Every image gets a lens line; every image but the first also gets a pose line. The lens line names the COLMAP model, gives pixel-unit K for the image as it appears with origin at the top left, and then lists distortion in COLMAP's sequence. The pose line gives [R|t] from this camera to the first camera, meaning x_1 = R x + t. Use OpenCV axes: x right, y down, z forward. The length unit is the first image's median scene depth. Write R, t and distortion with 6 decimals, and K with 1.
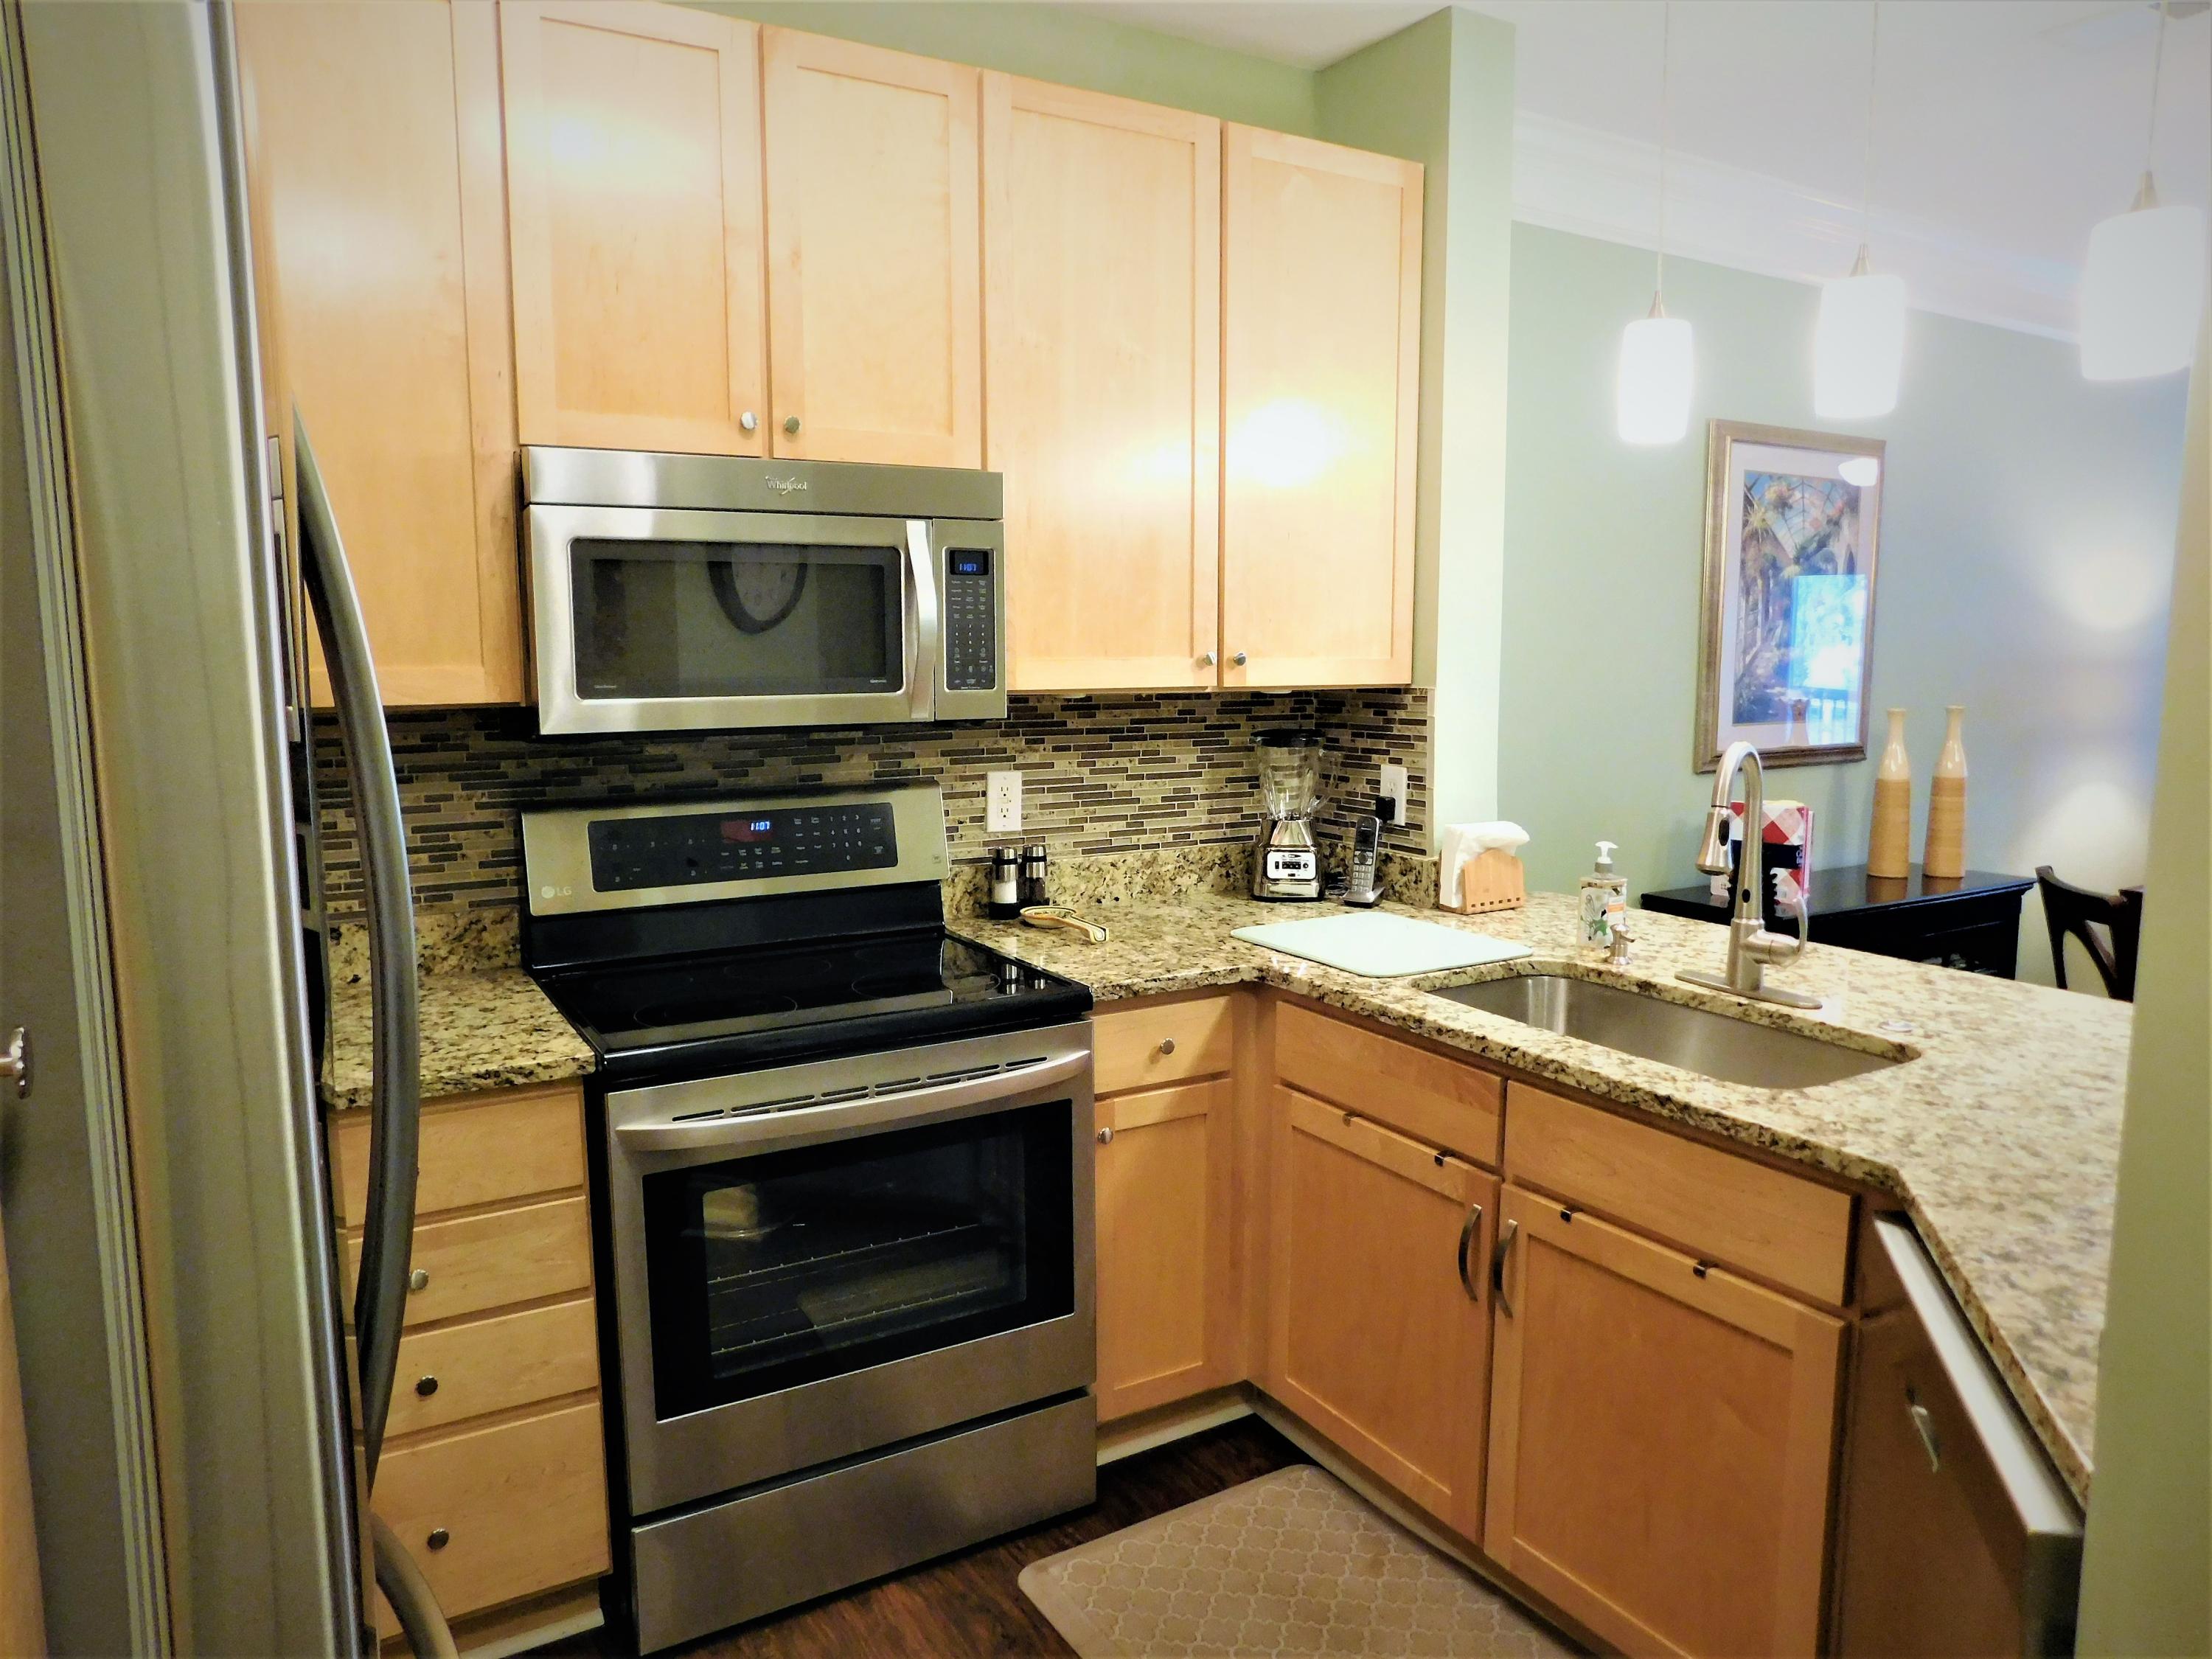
lens RADIAL K [[1463.1, 0, 1106.0], [0, 1463.1, 829.5], [0, 0, 1]] dist [-0.077531, 0.060400]
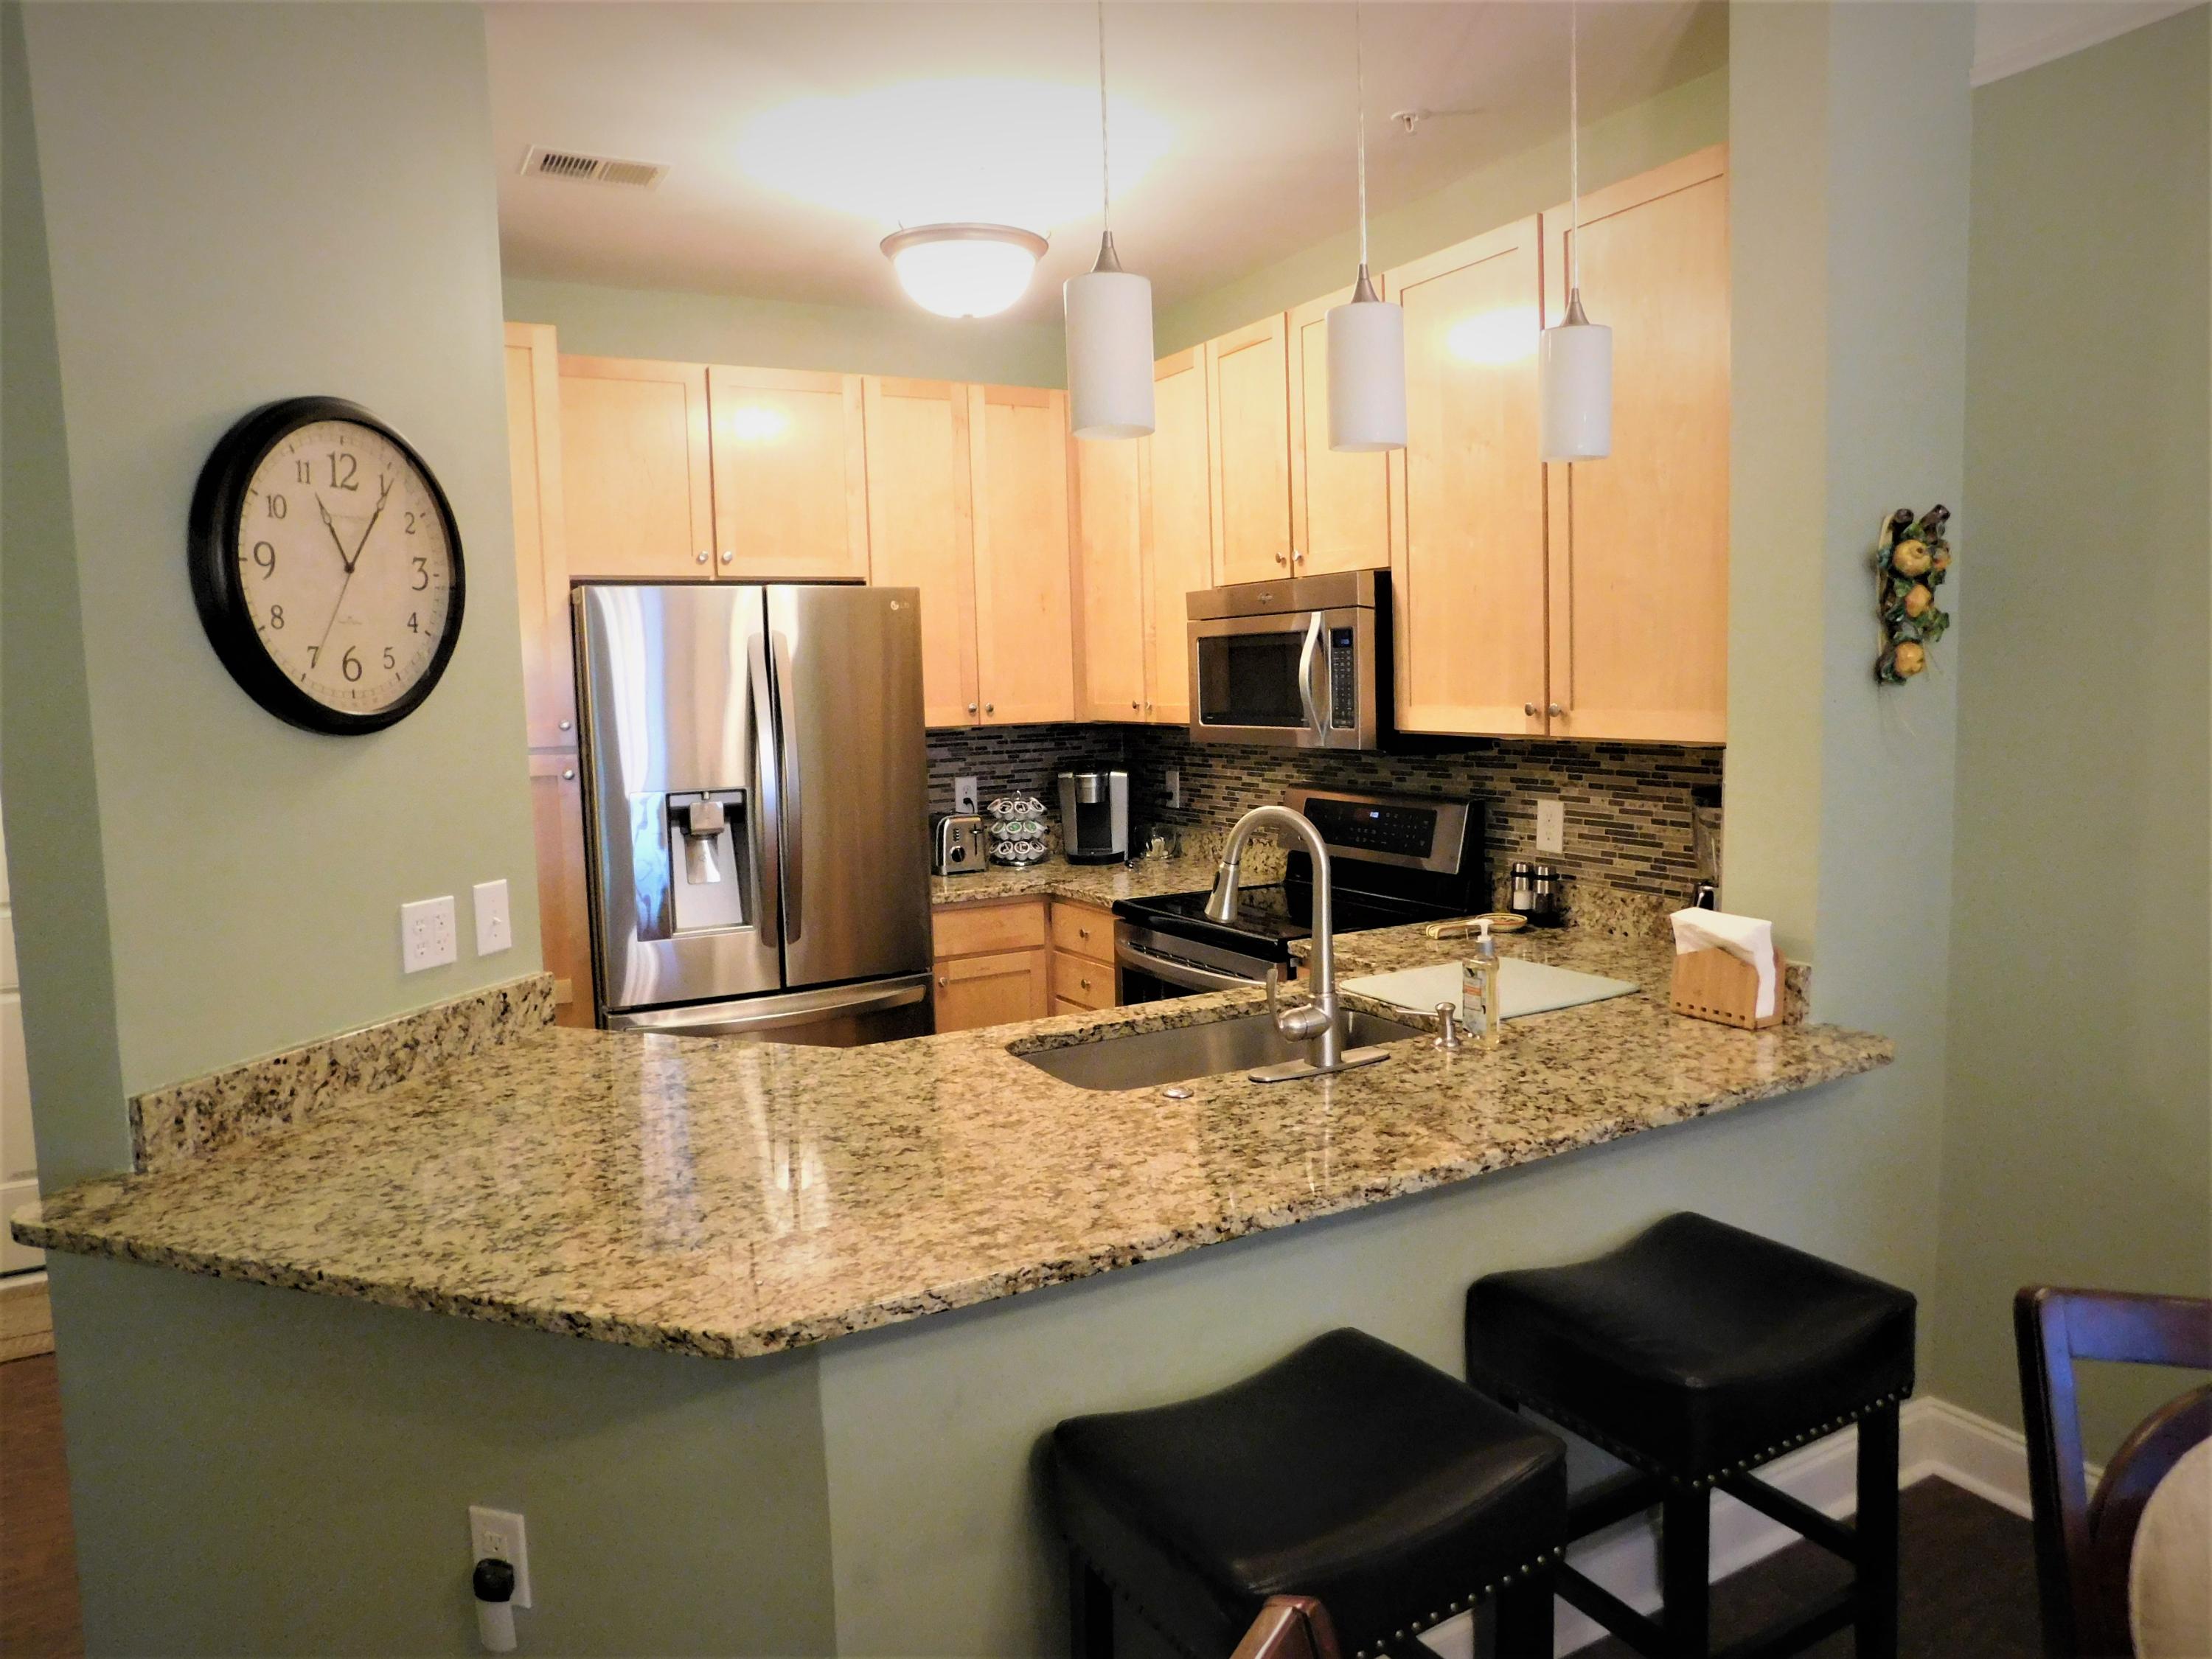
lens RADIAL K [[1463.1, 0, 1106.0], [0, 1463.1, 829.5], [0, 0, 1]] dist [-0.077531, 0.060400]
pose [[-0.031318, 0.106922, -0.993774, 1.082626], [-0.103249, 0.988597, 0.109619, -0.105955], [0.994162, 0.106040, -0.019921, 0.664452]]
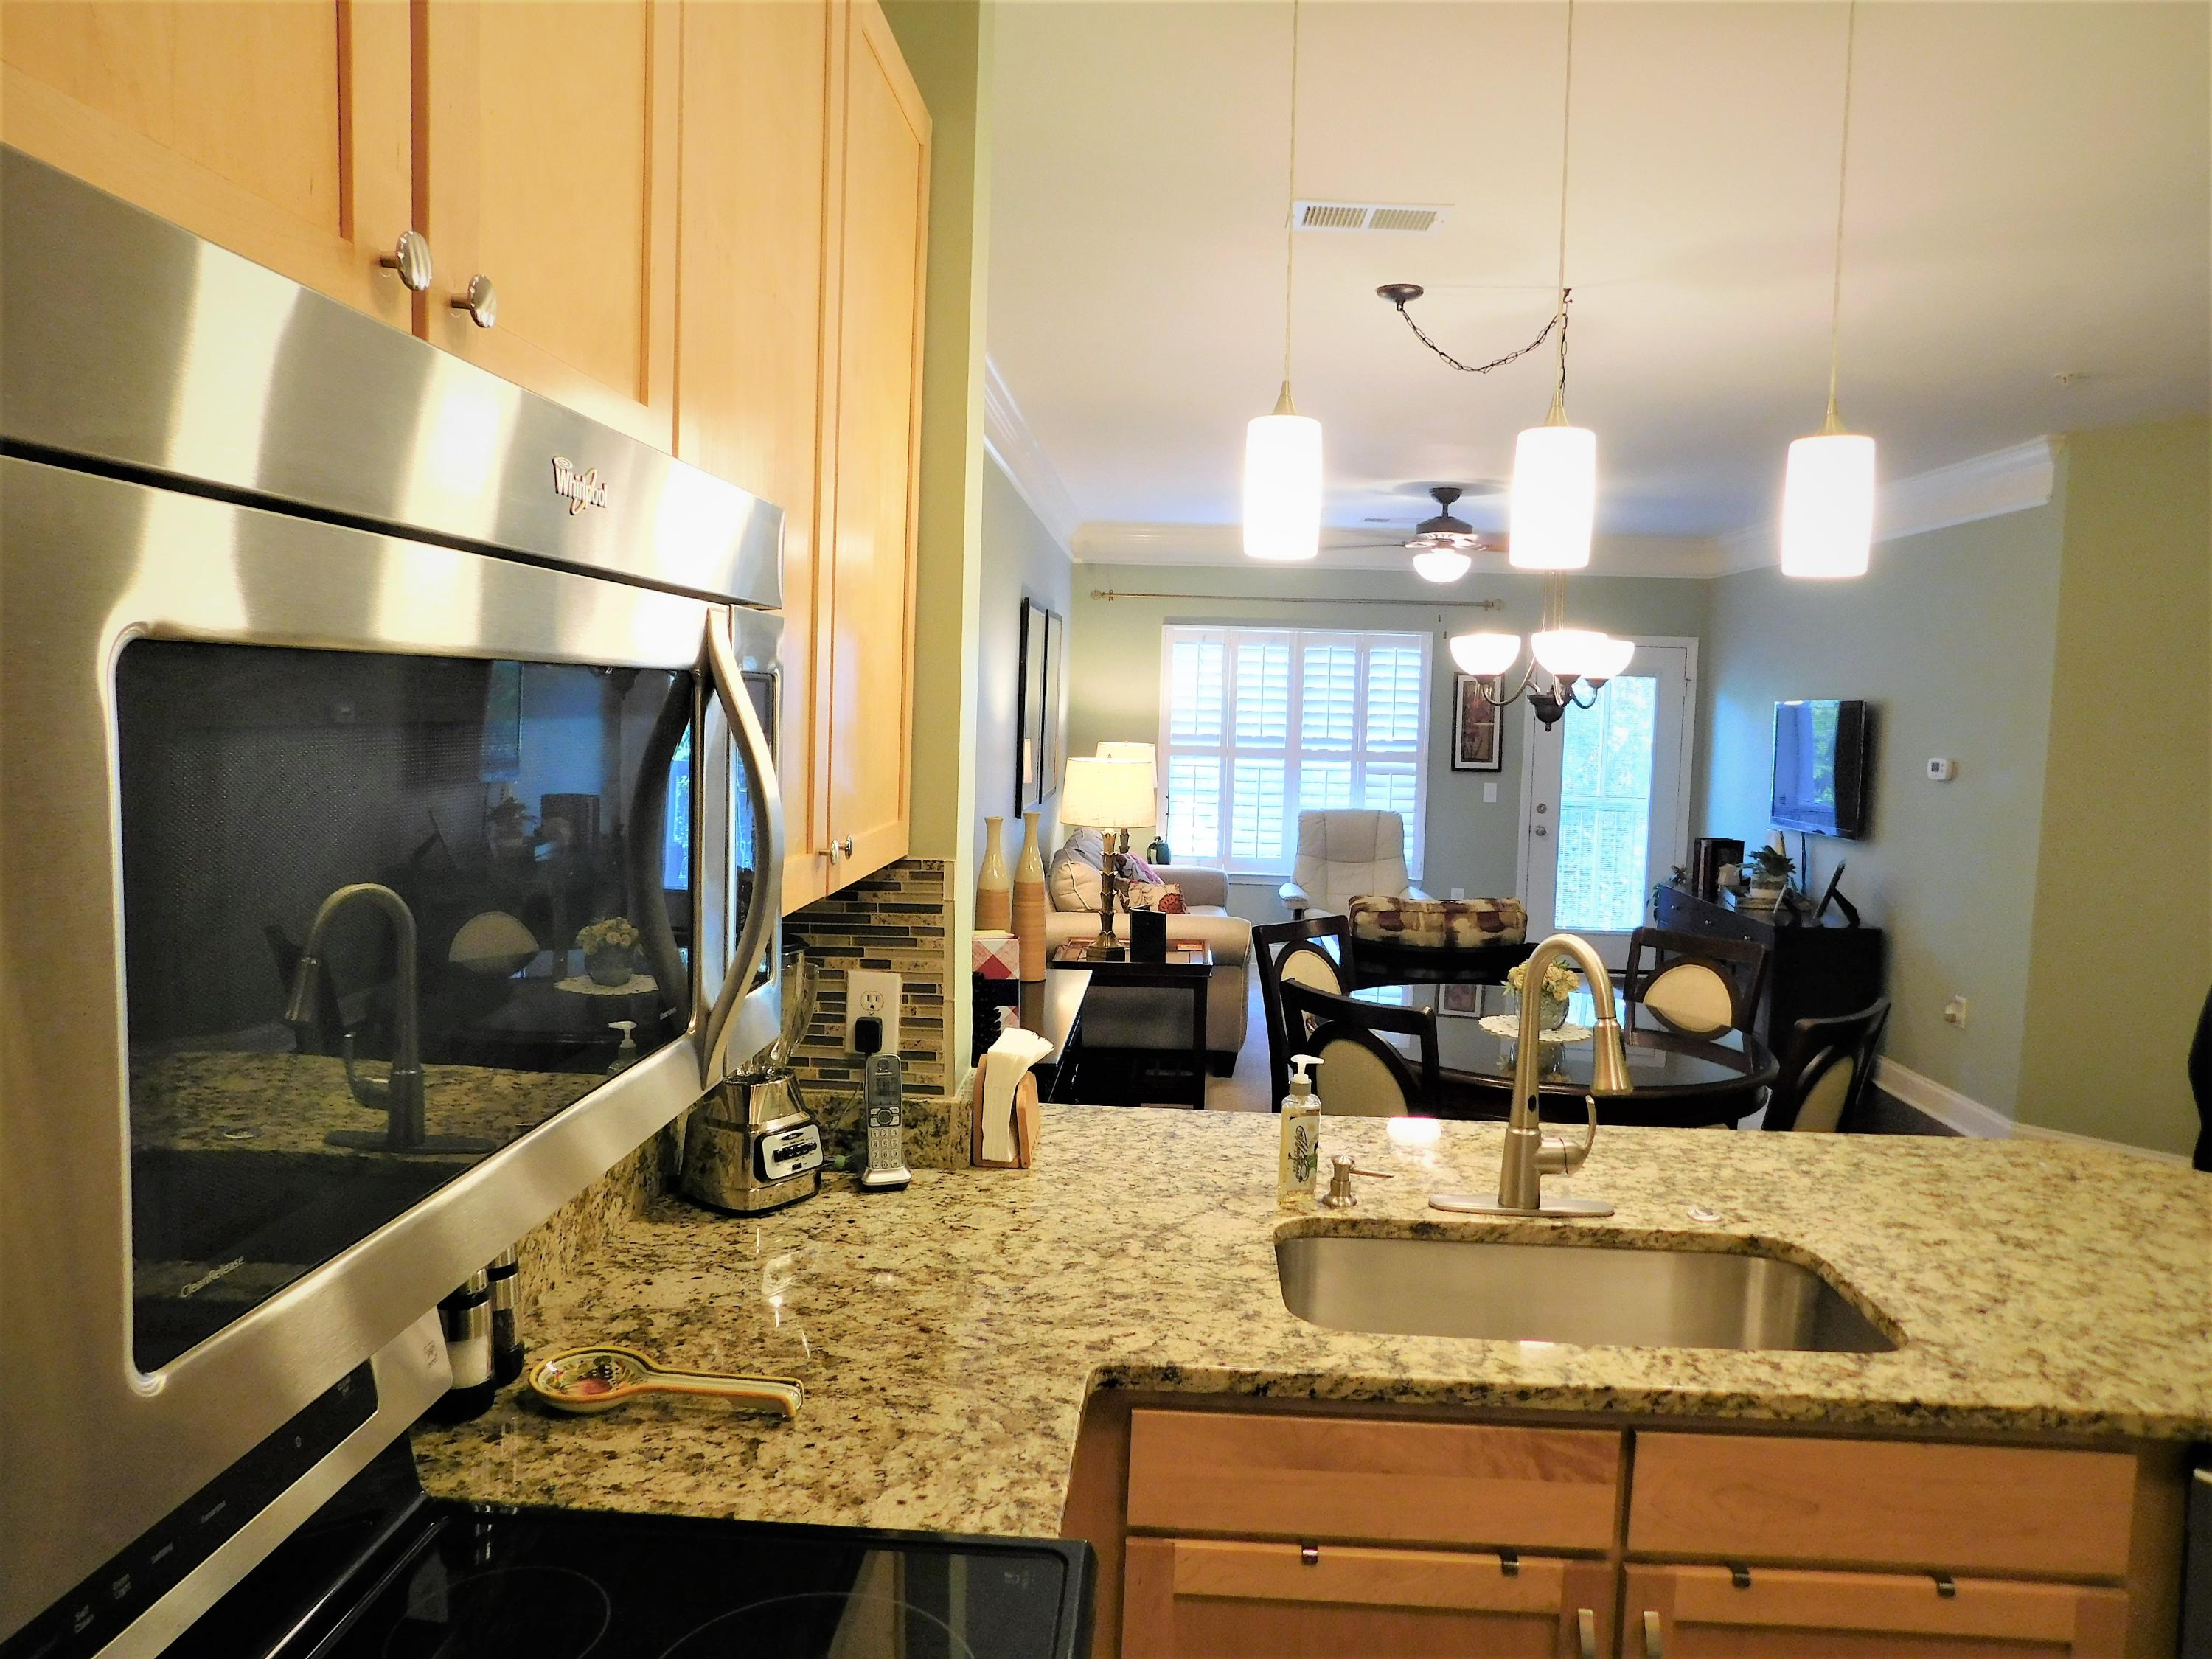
lens RADIAL K [[1463.1, 0, 1106.0], [0, 1463.1, 829.5], [0, 0, 1]] dist [-0.077531, 0.060400]
pose [[0.556903, -0.055154, 0.828744, -0.323380], [0.078841, 0.996798, 0.013358, -0.116057], [-0.826827, 0.057900, 0.559468, 0.542034]]
